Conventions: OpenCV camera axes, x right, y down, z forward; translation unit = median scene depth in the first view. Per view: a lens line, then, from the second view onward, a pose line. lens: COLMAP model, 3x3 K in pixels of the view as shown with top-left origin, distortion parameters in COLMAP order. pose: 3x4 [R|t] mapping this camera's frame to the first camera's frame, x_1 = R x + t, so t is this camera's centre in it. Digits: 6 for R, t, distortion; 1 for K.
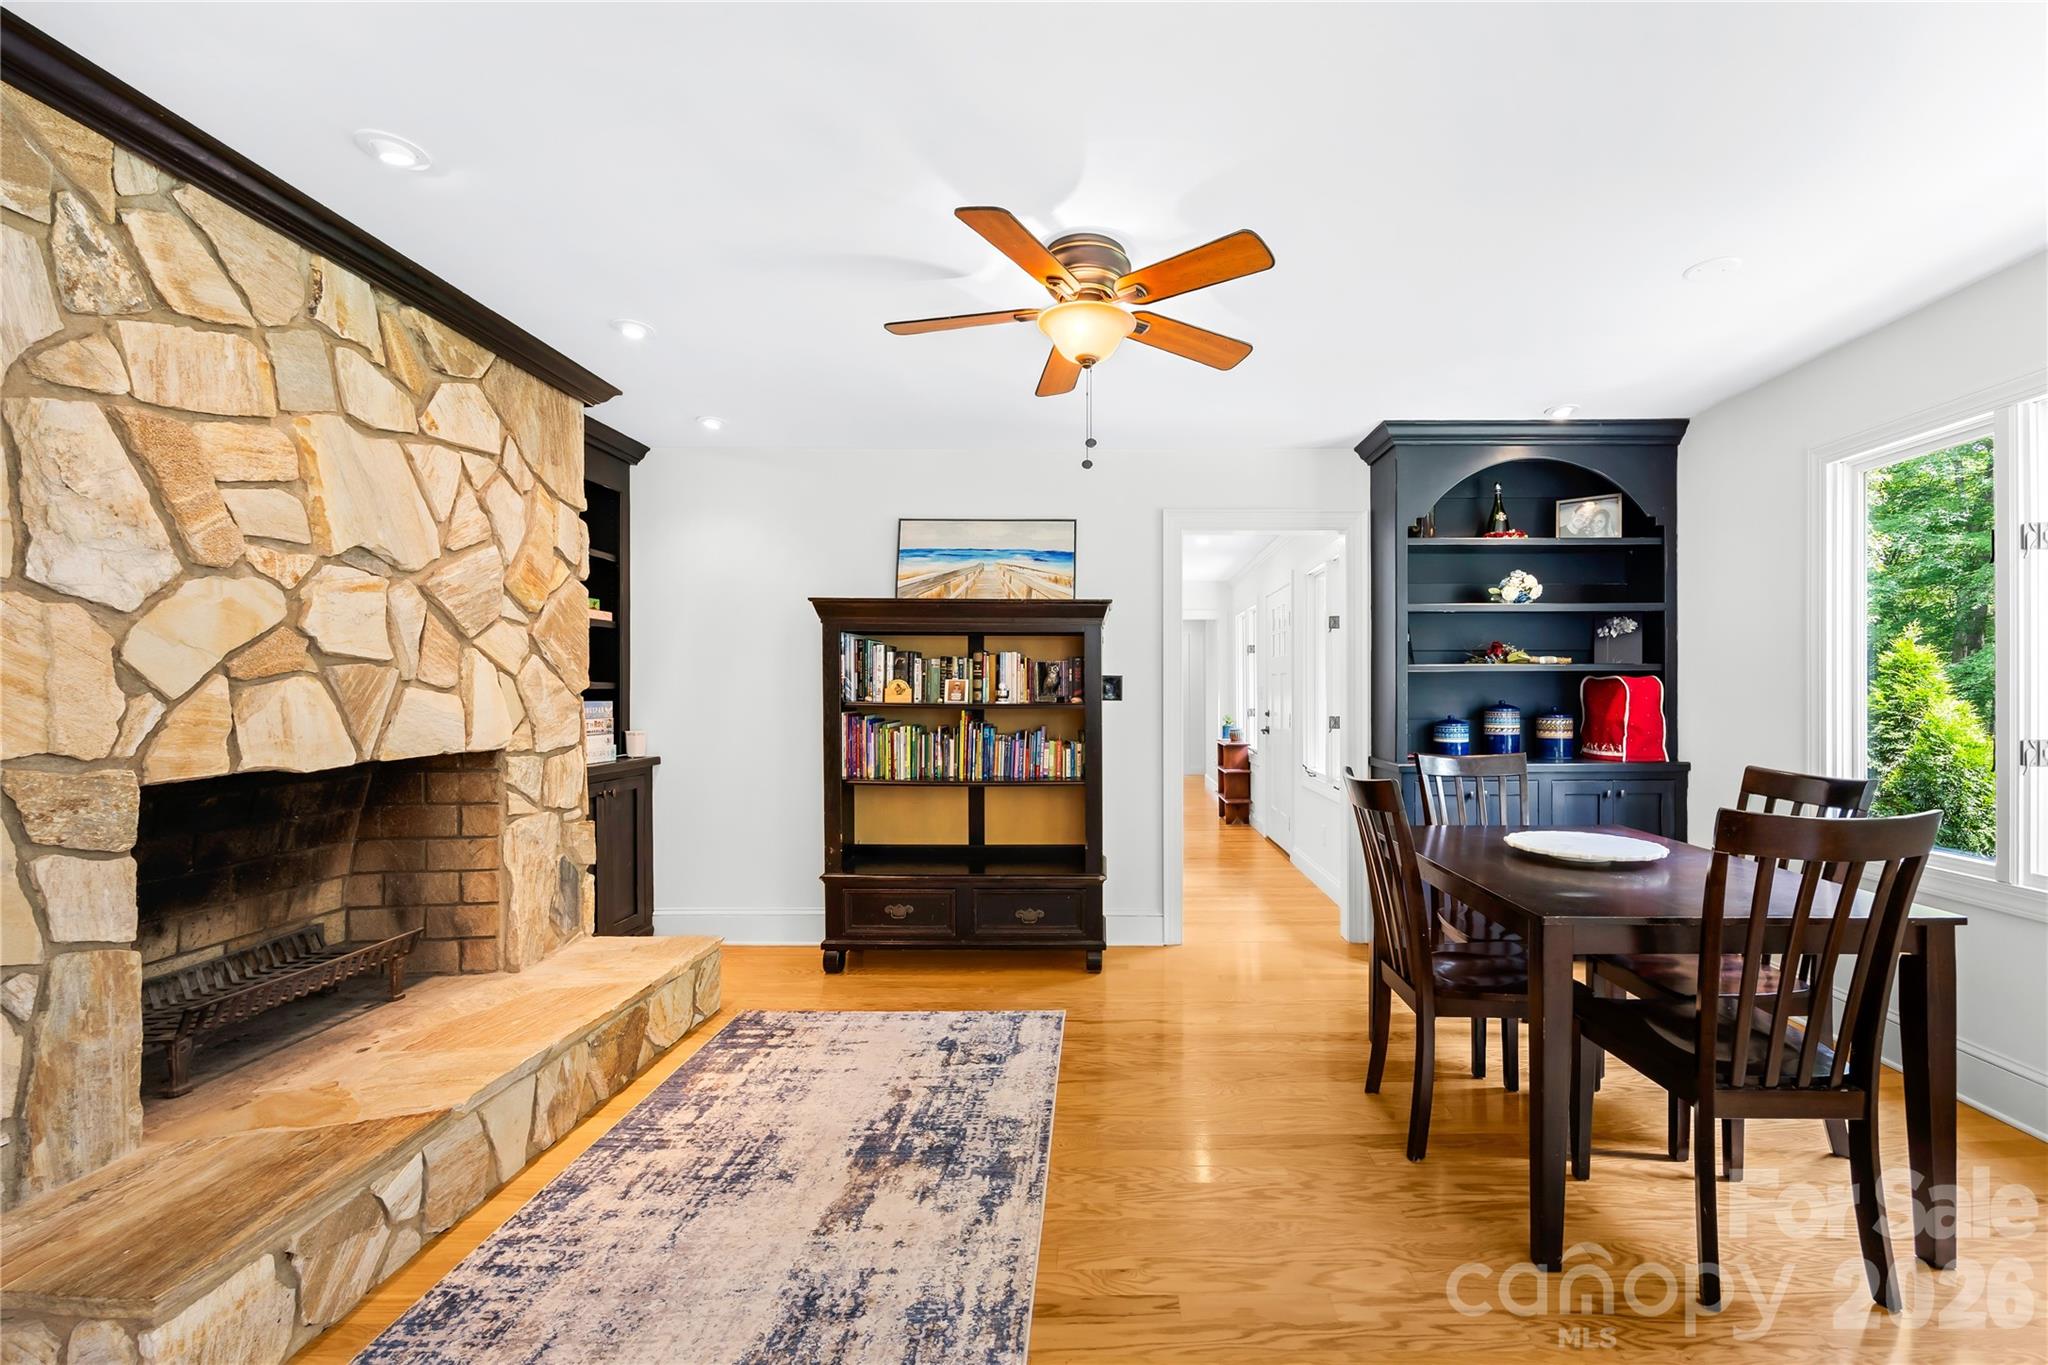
lens RADIAL K [[817.8, 0, 1108.2], [0, 817.8, 692.0], [0, 0, 1]] dist [-0.000099, 0.000072]
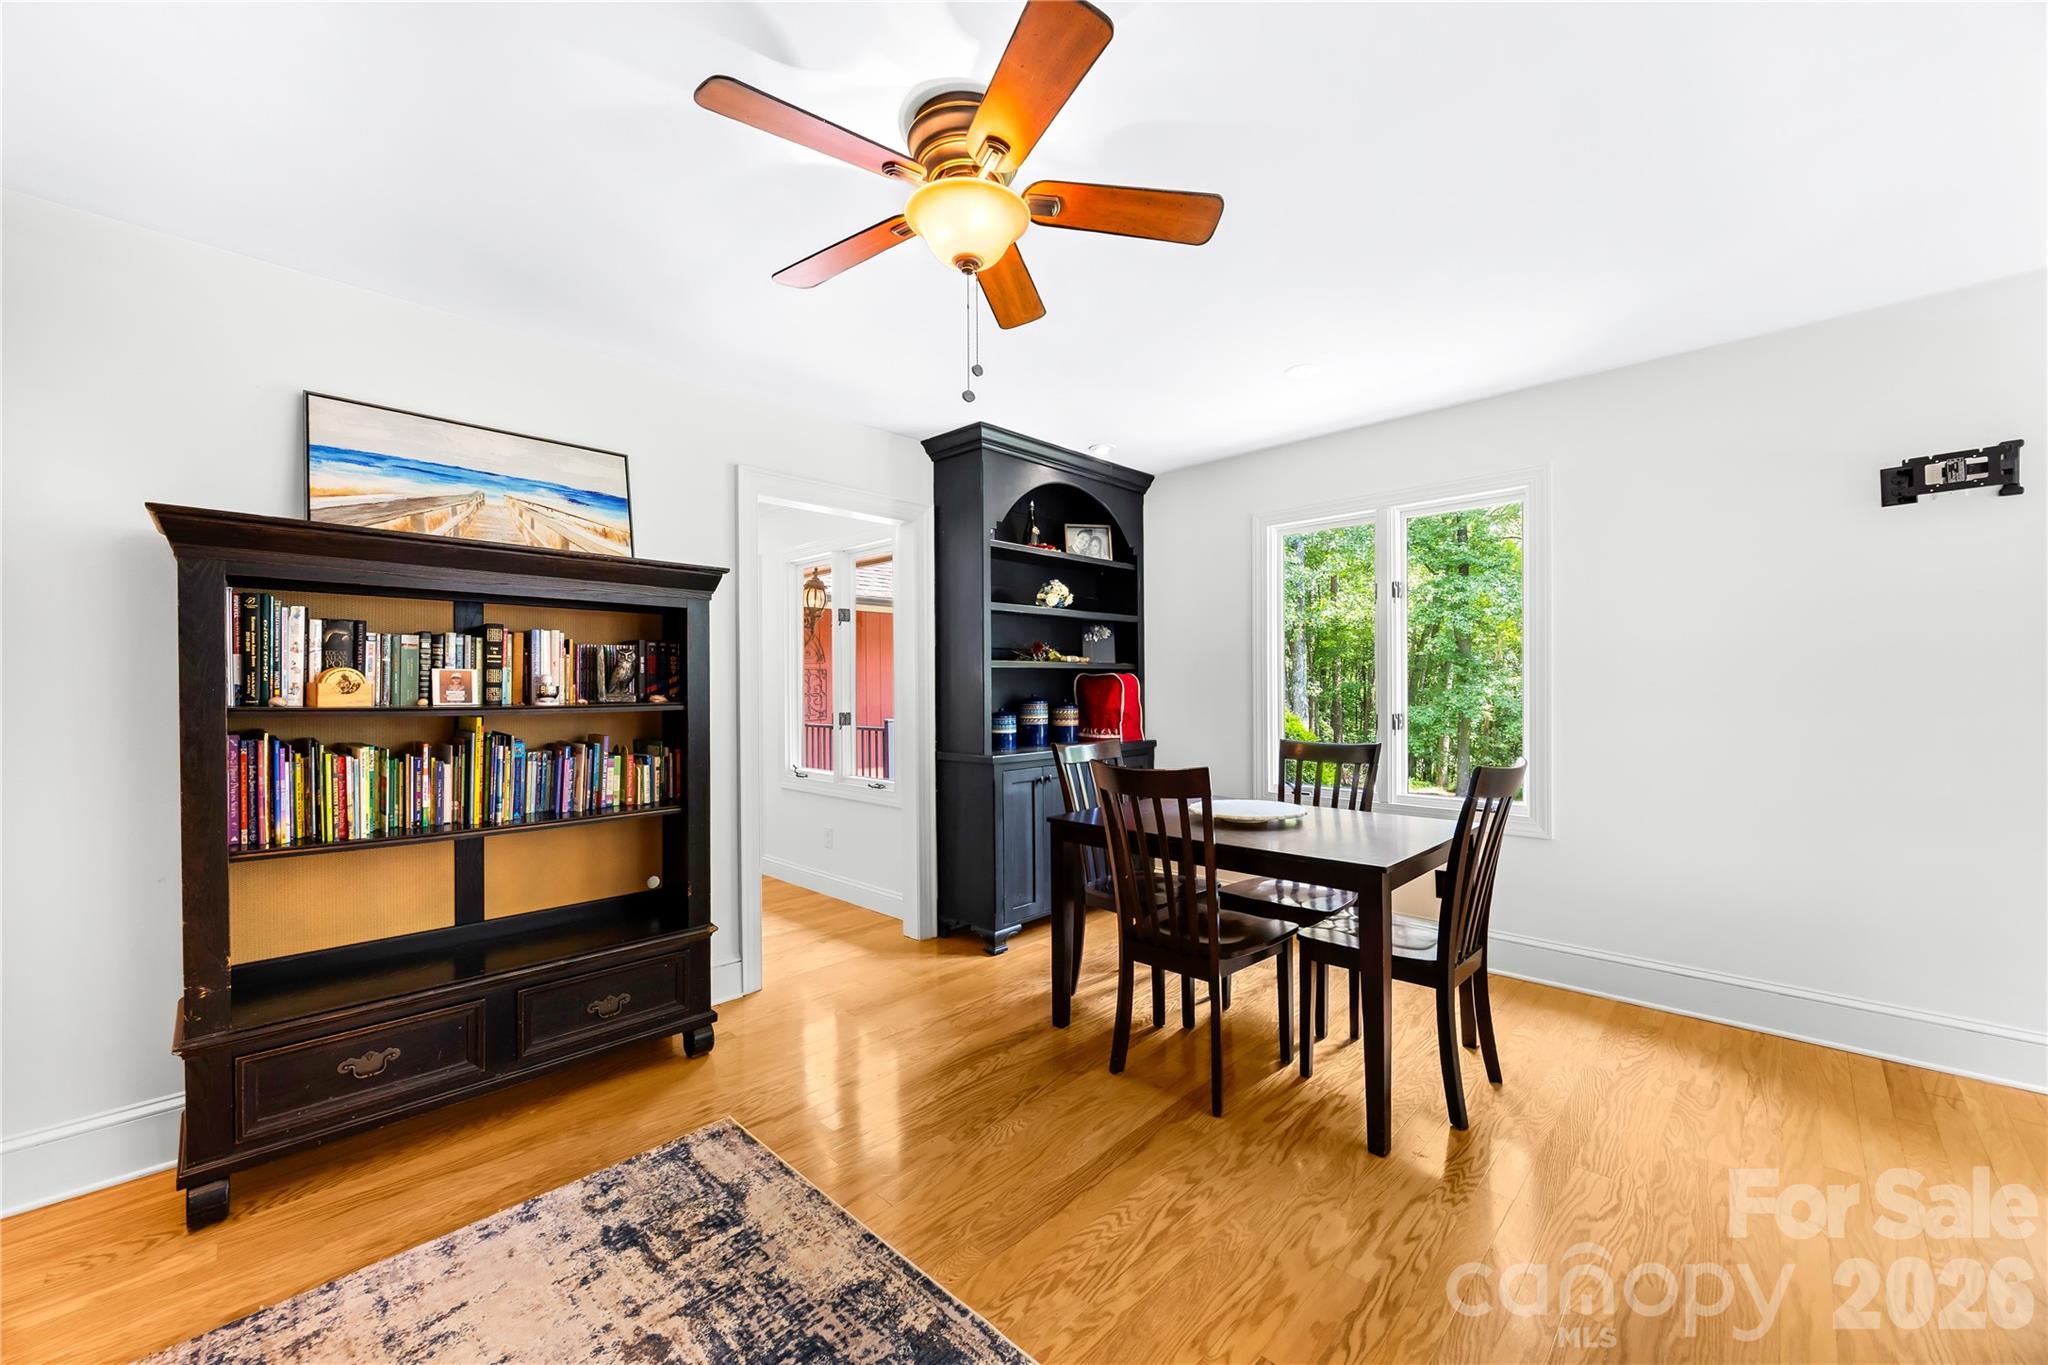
lens RADIAL K [[792.3, 0, 1024.0], [0, 792.3, 682.5], [0, 0, 1]] dist [-0.000934, 0.000131]
pose [[0.697183, 0.001076, 0.716893, -0.322403], [0.005846, 0.999957, -0.007186, 0.002467], [-0.716870, 0.009201, 0.697146, 0.258710]]
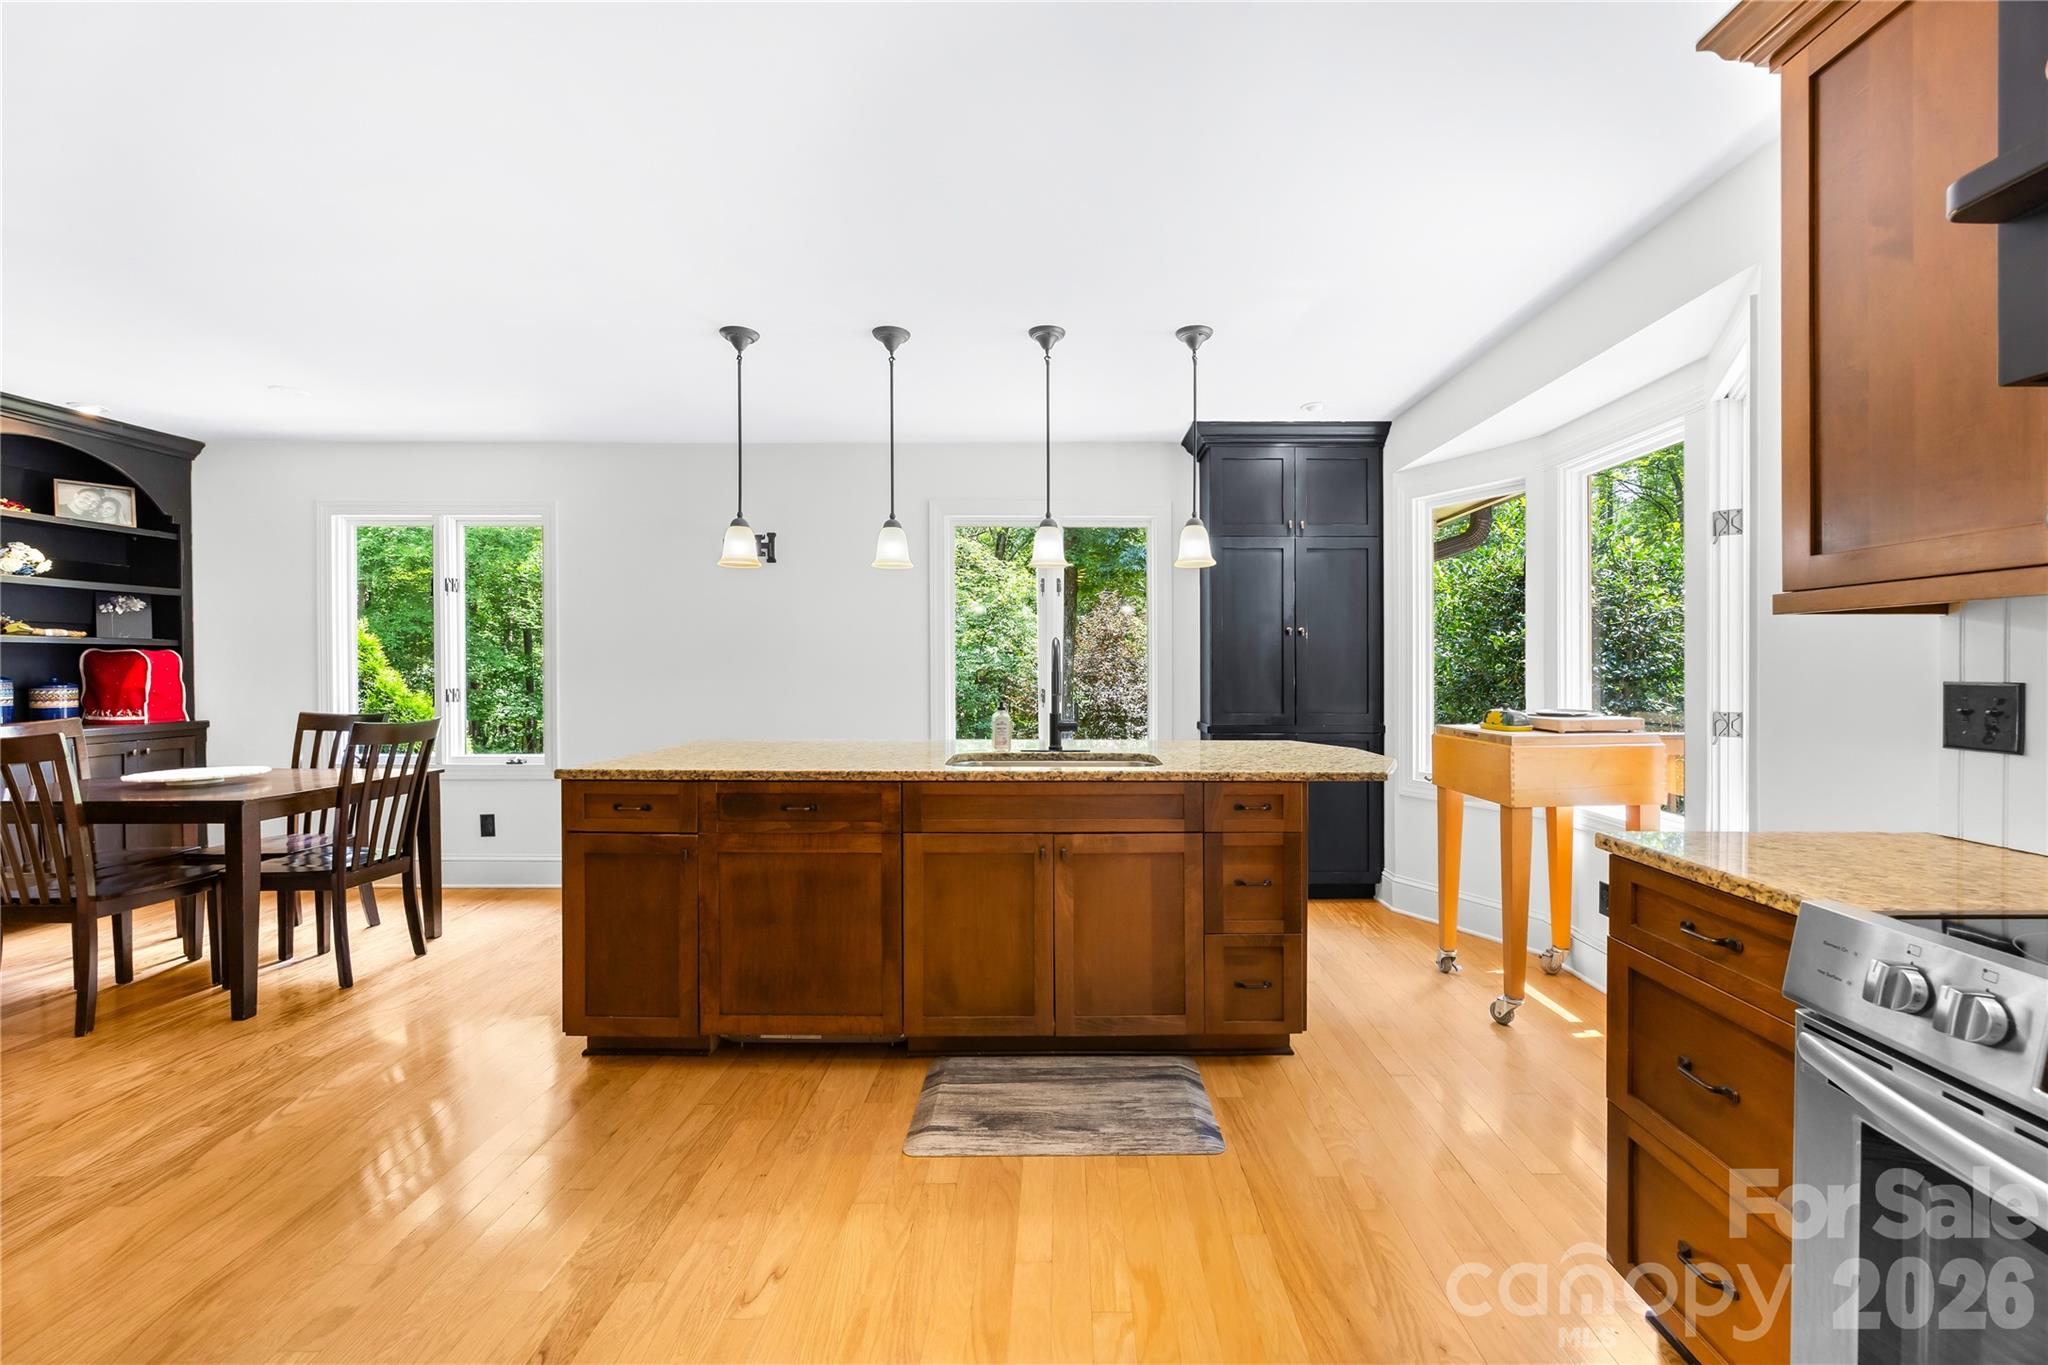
lens RADIAL K [[802.9, 0, 1066.4], [0, 802.9, 678.9], [0, 0, 1]] dist [-0.002865, 0.000327]
pose [[-0.005037, -0.012130, 0.999914, -0.491002], [-0.002004, 0.999925, 0.012120, 0.005228], [-0.999985, -0.001943, -0.005061, -0.287099]]
